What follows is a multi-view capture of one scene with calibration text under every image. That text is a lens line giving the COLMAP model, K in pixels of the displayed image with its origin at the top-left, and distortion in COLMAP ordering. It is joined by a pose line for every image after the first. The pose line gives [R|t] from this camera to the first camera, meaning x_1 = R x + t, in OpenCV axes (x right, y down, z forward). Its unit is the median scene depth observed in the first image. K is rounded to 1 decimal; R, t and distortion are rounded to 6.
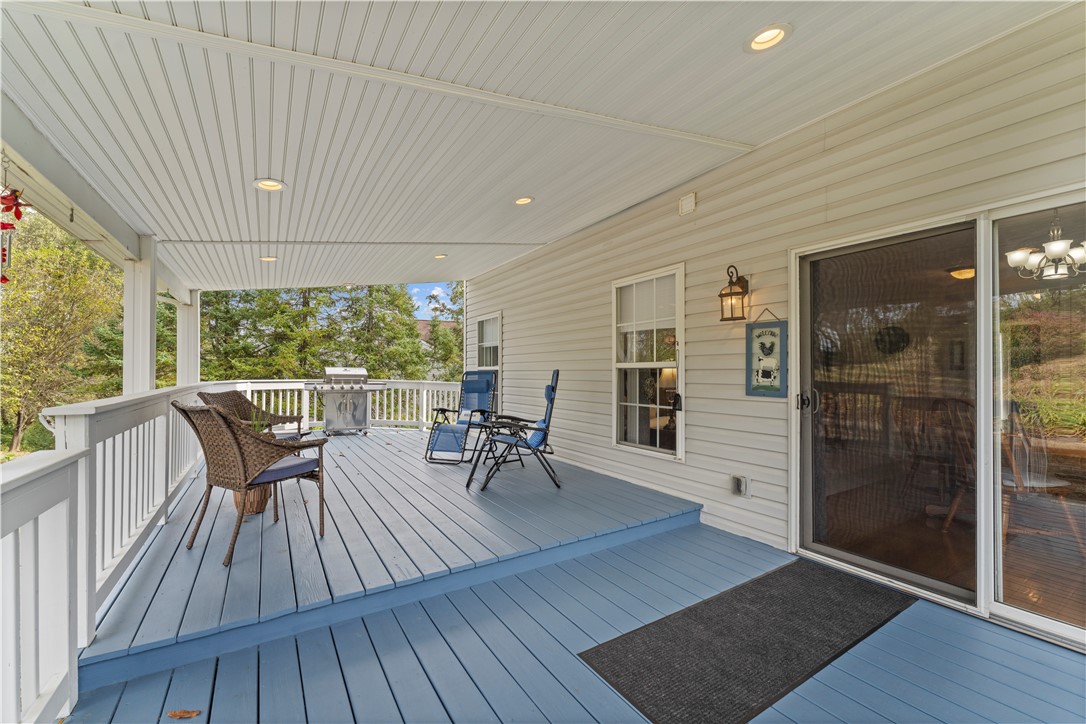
lens RADIAL K [[435.8, 0, 522.8], [0, 435.8, 369.6], [0, 0, 1]] dist [0.001561, -0.000264]
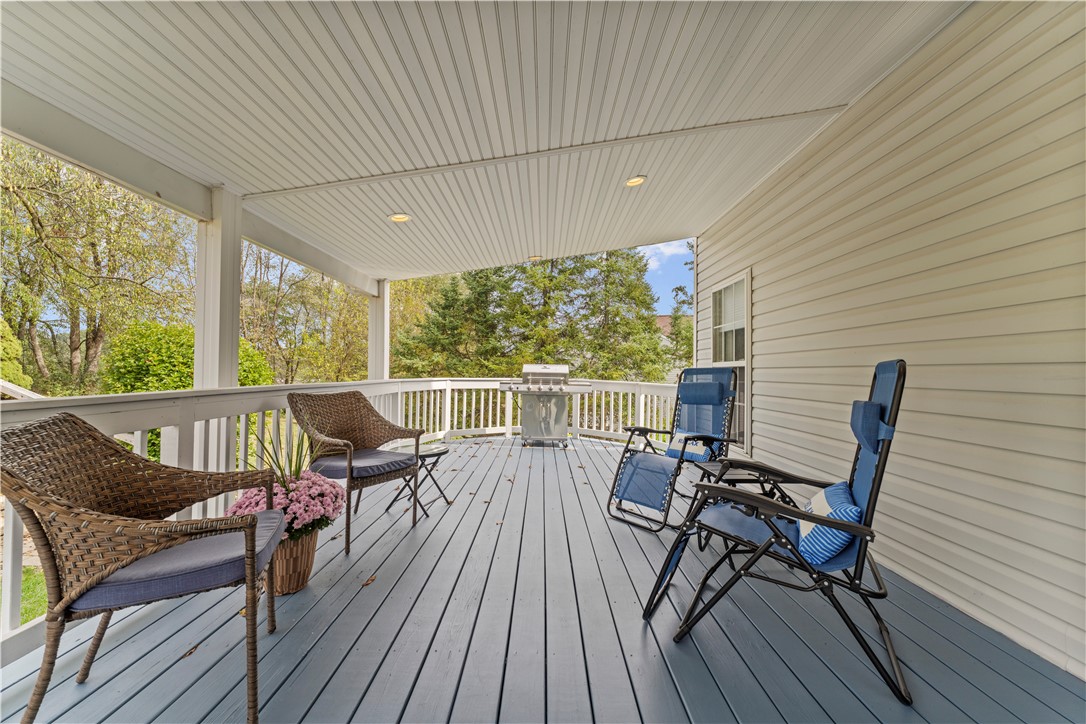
lens RADIAL K [[435.8, 0, 536.9], [0, 435.8, 366.5], [0, 0, 1]] dist [0.001561, -0.000264]
pose [[0.859788, 0.000003, -0.510652, 0.004929], [-0.003654, 0.999974, -0.006147, 0.005724], [0.510638, 0.007151, 0.859766, 0.367270]]
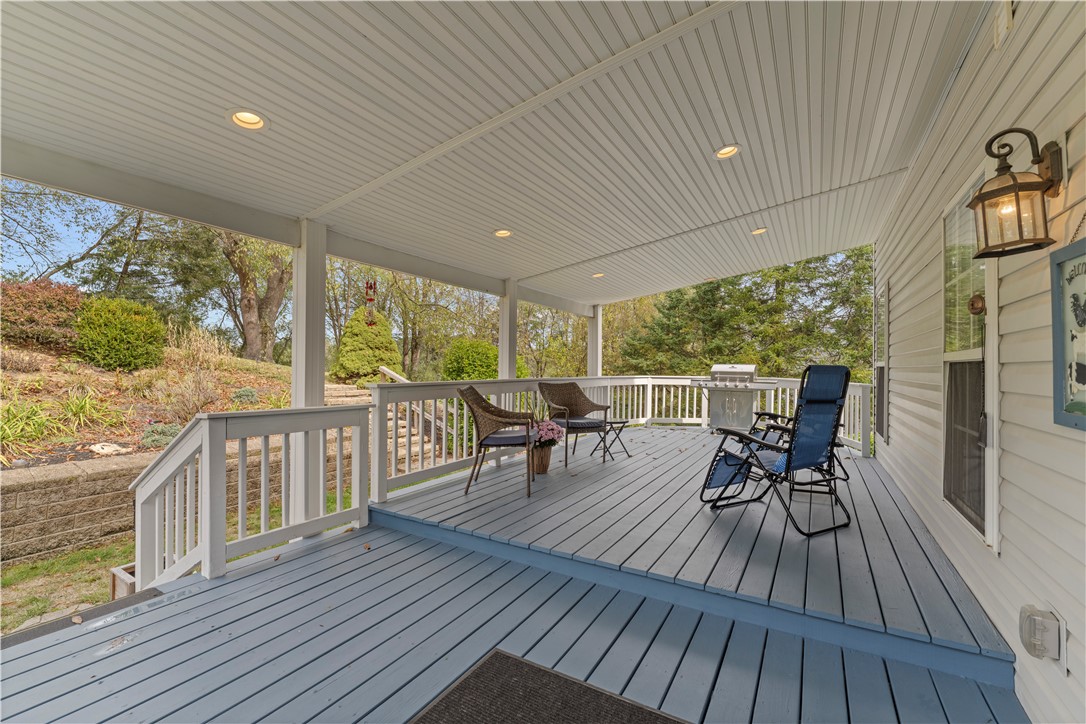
lens RADIAL K [[455.0, 0, 527.6], [0, 455.0, 364.9], [0, 0, 1]] dist [-0.004574, -0.000393]
pose [[0.473605, -0.004668, -0.880725, 0.337563], [-0.000502, 0.999984, -0.005570, 0.002622], [0.880737, 0.003080, 0.473595, 0.177580]]
